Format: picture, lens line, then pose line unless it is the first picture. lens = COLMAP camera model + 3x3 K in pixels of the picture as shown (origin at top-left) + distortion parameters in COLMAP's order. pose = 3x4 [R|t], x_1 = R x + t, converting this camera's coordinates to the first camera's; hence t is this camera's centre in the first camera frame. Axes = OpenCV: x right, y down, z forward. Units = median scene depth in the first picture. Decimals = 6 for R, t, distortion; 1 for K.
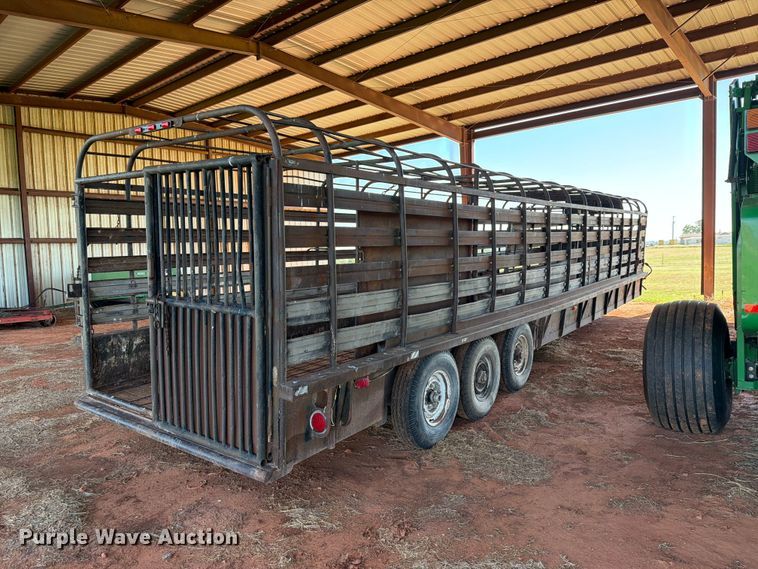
lens RADIAL K [[526.4, 0, 381.7], [0, 526.4, 286.0], [0, 0, 1]] dist [0.072163, -0.089466]
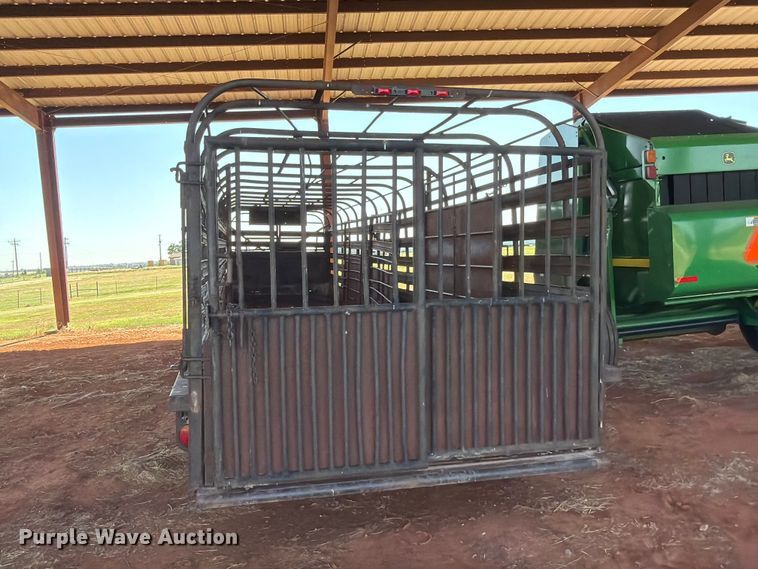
lens RADIAL K [[627.7, 0, 380.8], [0, 627.7, 282.2], [0, 0, 1]] dist [-0.006145, 0.006201]
pose [[0.660995, -0.047830, 0.748865, -0.696949], [0.088704, 0.995950, -0.014685, -0.000961], [-0.745129, 0.076134, 0.662560, 0.255087]]
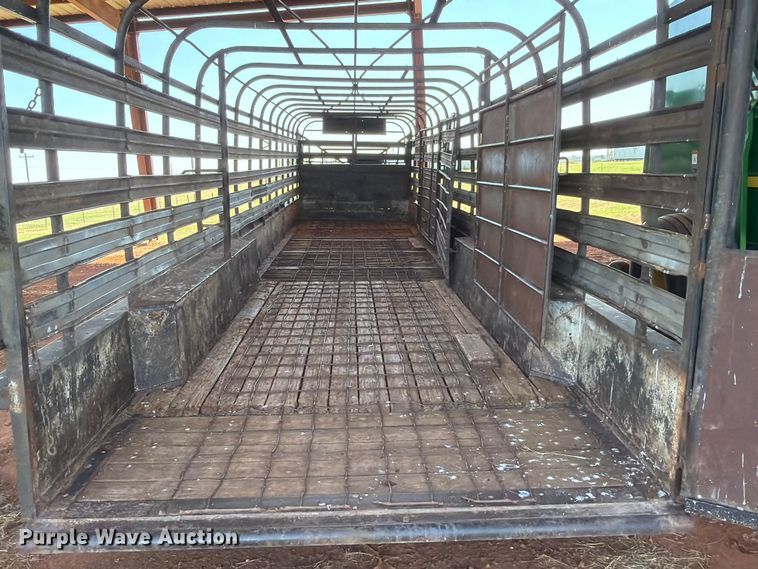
lens RADIAL K [[637.2, 0, 381.8], [0, 637.2, 286.1], [0, 0, 1]] dist [-0.049635, 0.085219]
pose [[0.787139, -0.123235, 0.604339, -0.453486], [0.070517, 0.991392, 0.110314, -0.007291], [-0.612731, -0.044216, 0.789054, 0.331402]]
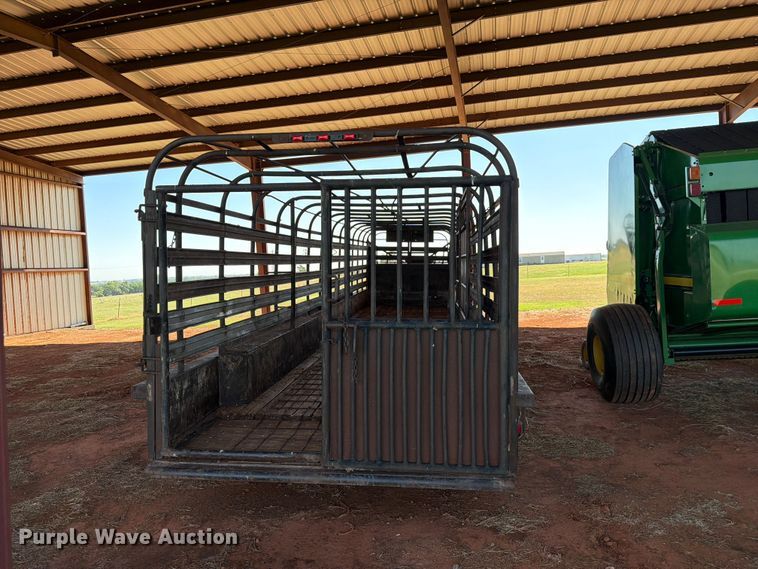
lens RADIAL K [[525.5, 0, 377.5], [0, 525.5, 288.3], [0, 0, 1]] dist [0.062275, -0.084546]
pose [[0.872078, -0.033650, 0.488208, -0.470070], [0.058266, 0.997676, -0.035316, 0.000352], [-0.485885, 0.059244, 0.872013, 0.106665]]
